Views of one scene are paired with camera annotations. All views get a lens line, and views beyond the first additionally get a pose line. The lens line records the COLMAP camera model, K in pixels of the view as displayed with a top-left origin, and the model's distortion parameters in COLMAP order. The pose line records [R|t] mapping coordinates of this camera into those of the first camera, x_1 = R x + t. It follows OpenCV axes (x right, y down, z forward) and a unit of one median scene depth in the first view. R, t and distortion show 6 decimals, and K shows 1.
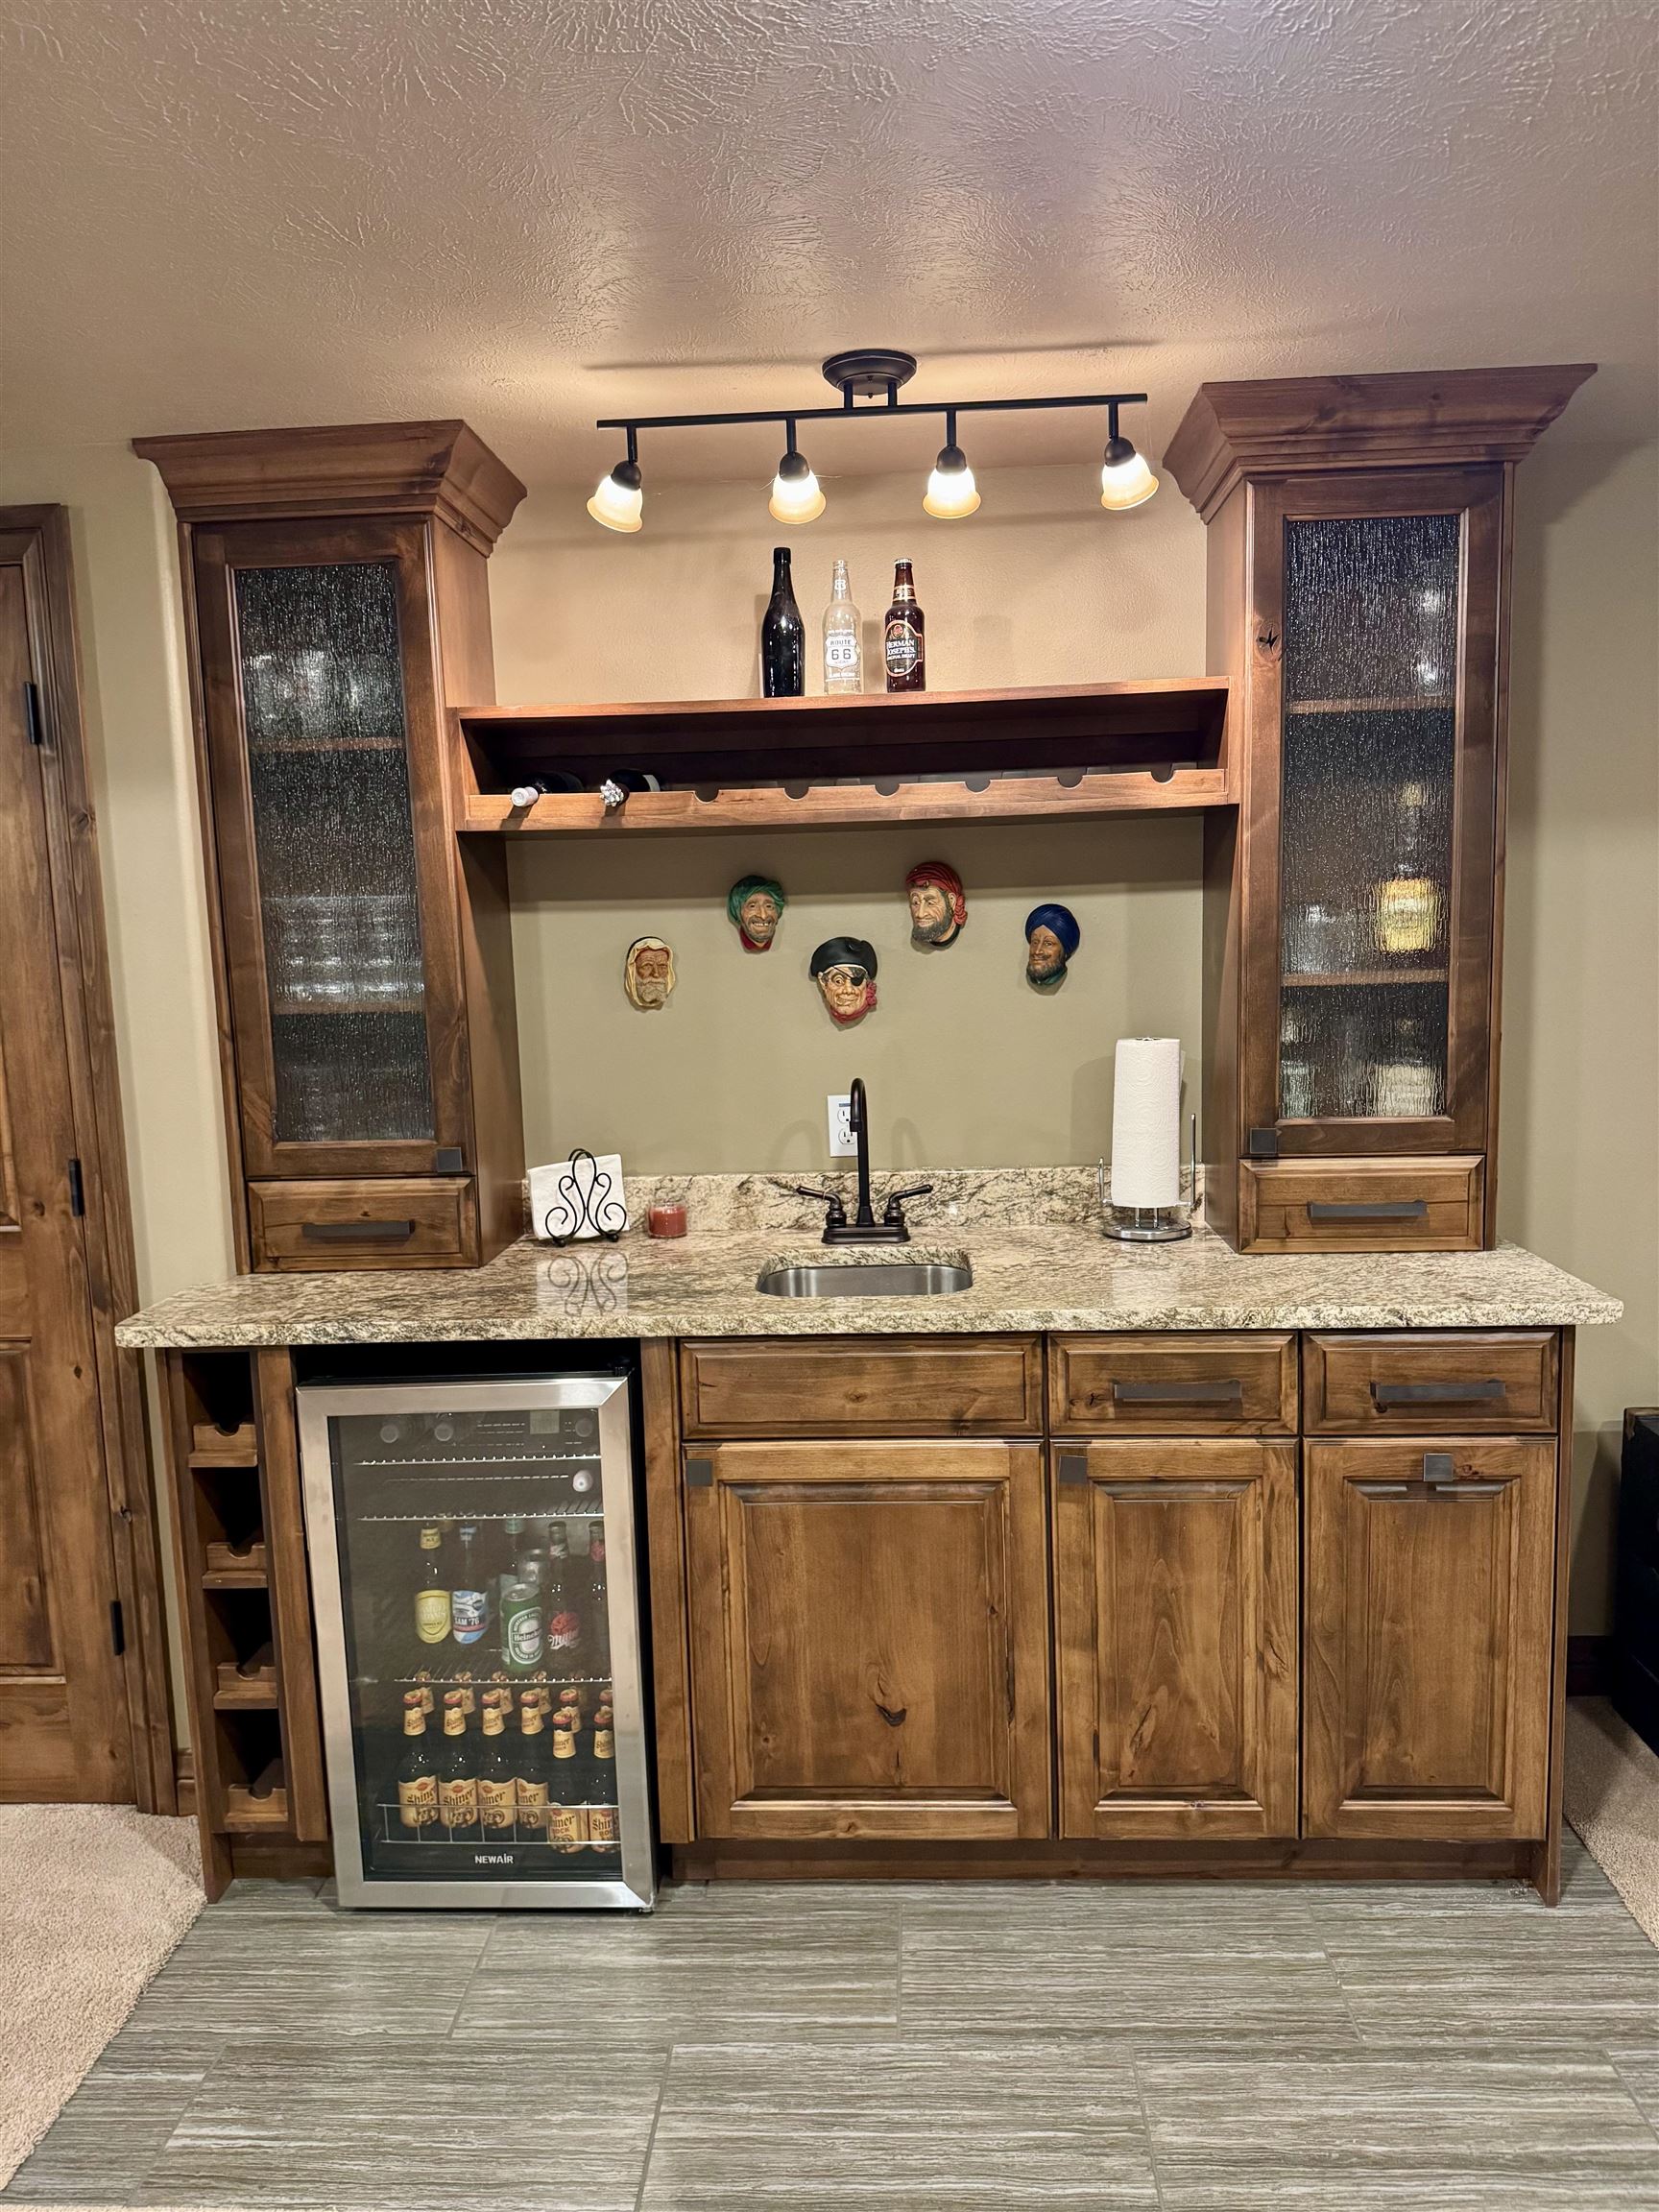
lens RADIAL K [[1558.0, 0, 829.5], [0, 1558.0, 1106.0], [0, 0, 1]] dist [0.105784, -0.159822]
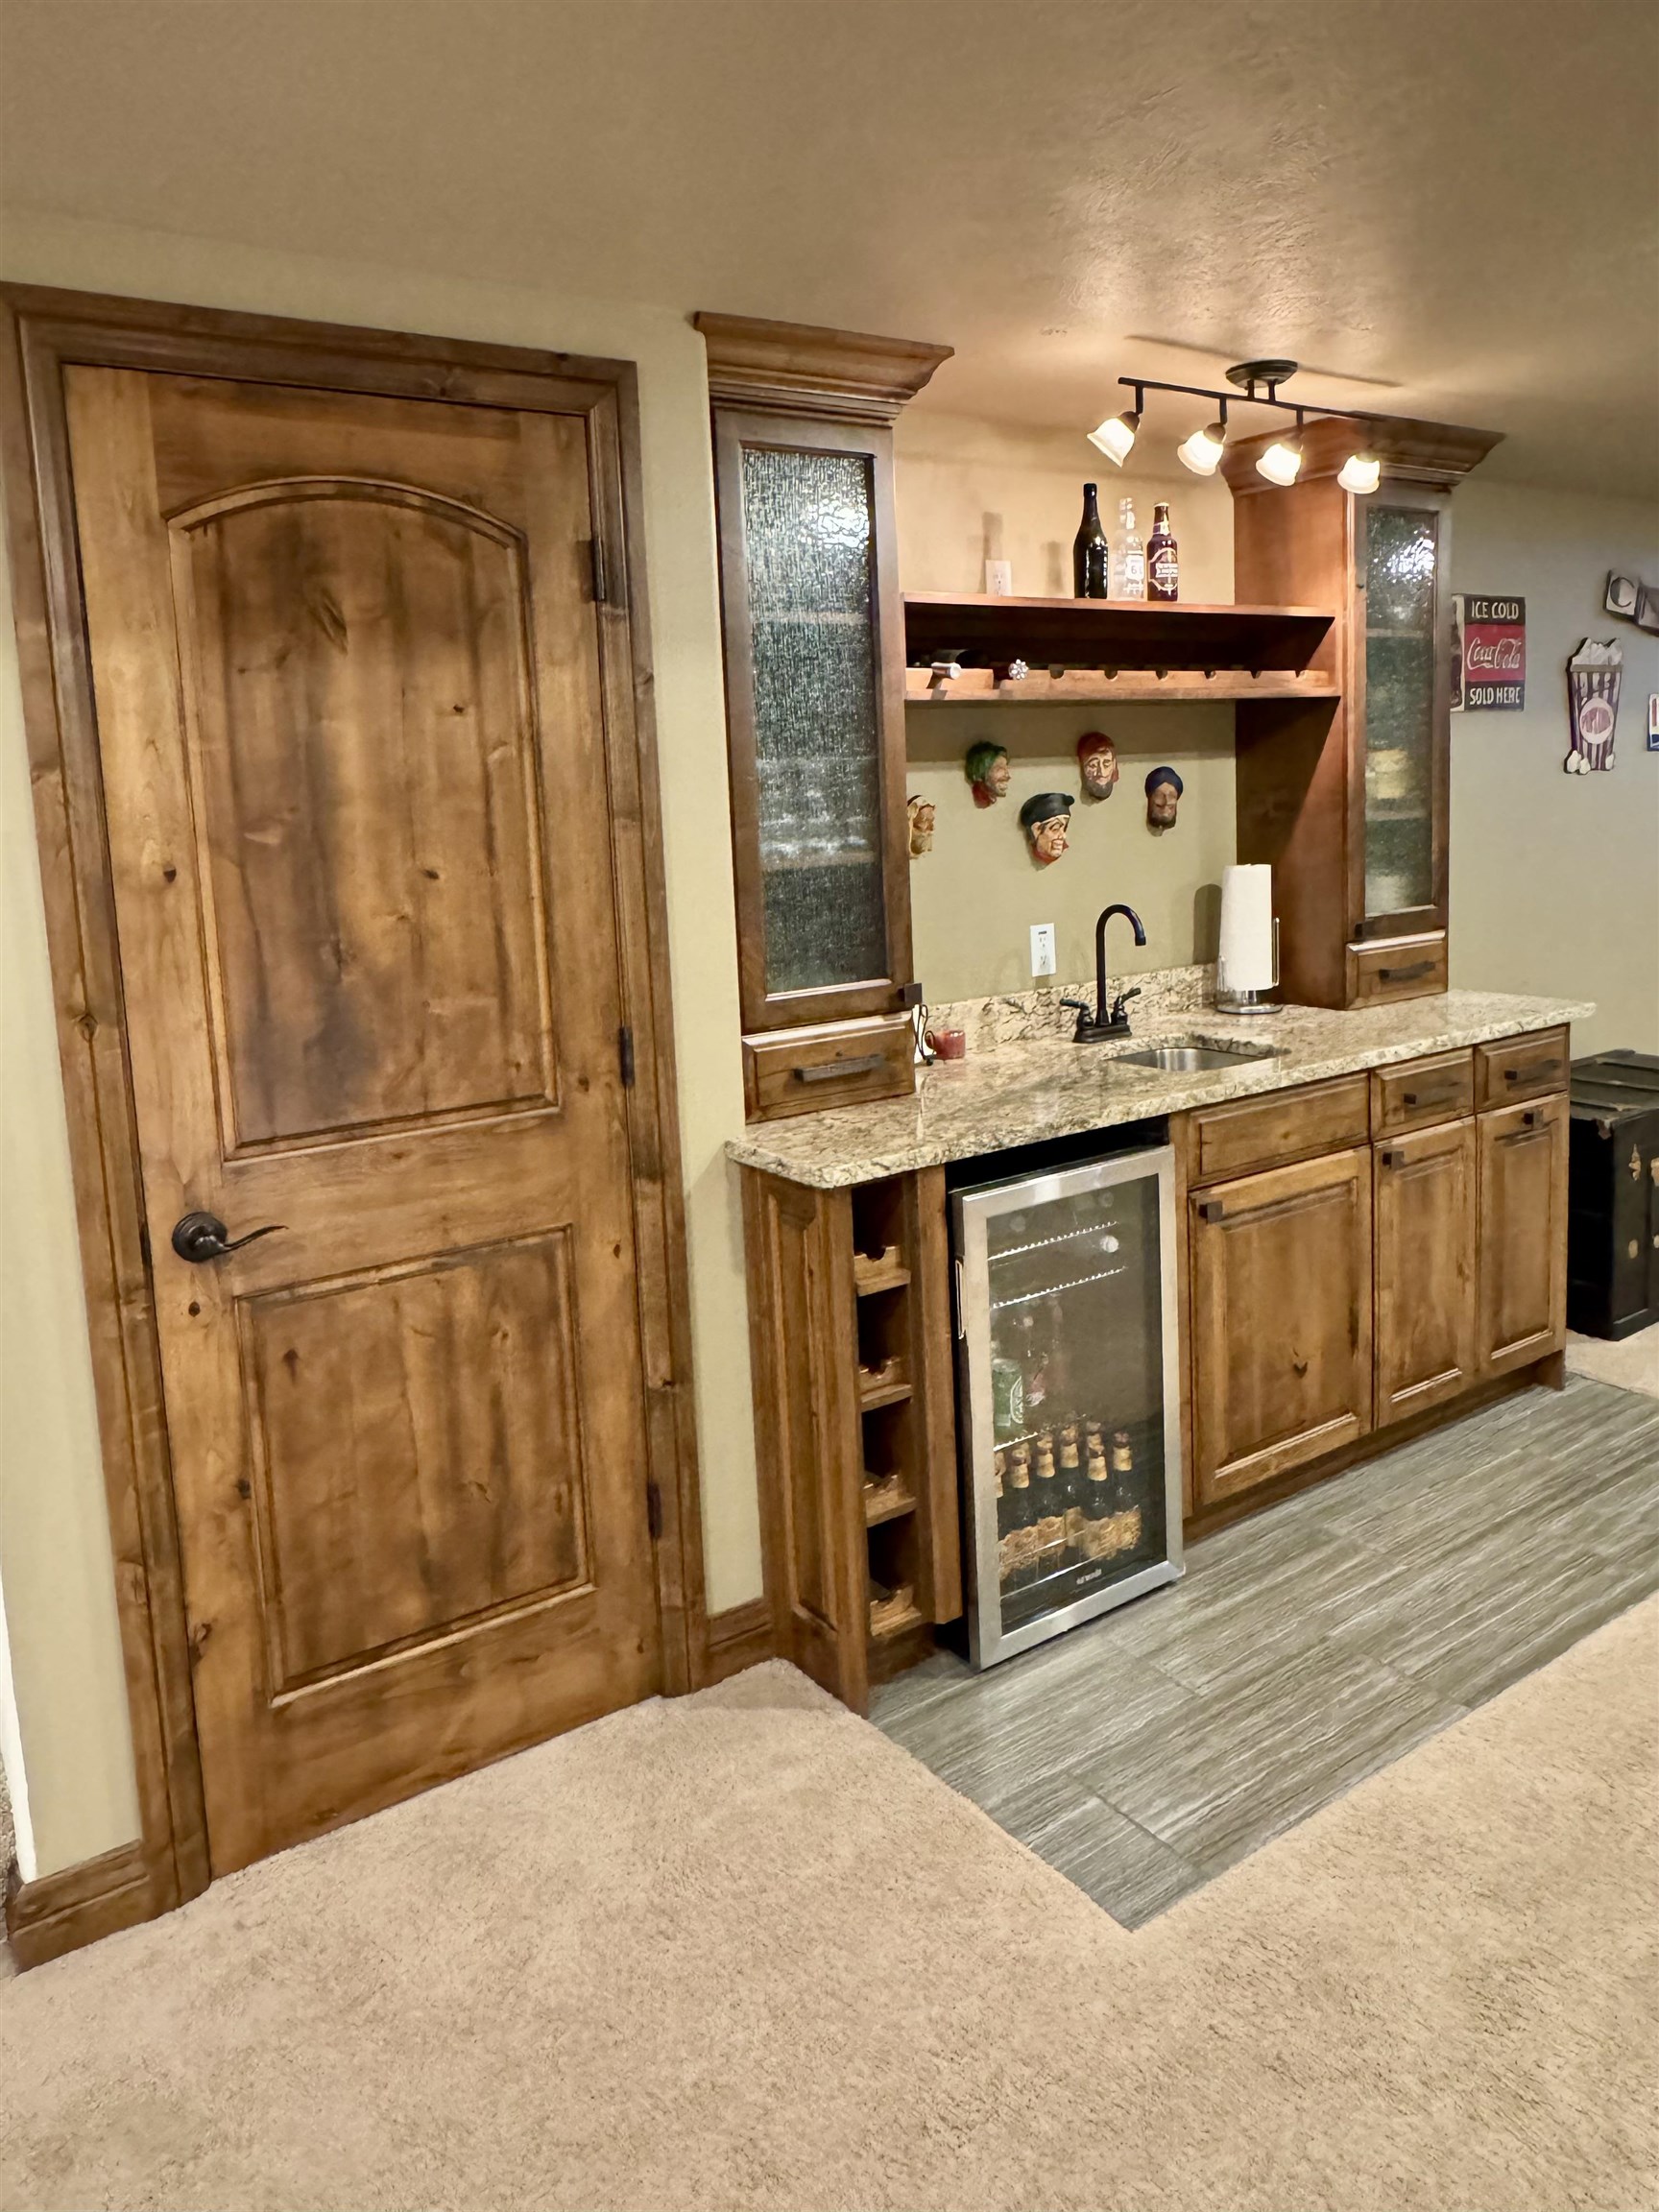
lens RADIAL K [[1549.4, 0, 831.2], [0, 1549.4, 943.7], [0, 0, 1]] dist [0.001234, 0.000435]
pose [[0.787703, -0.067966, 0.612294, -0.977384], [0.089265, 0.995999, -0.004280, -0.002019], [-0.609553, 0.058028, 0.790619, 0.175198]]
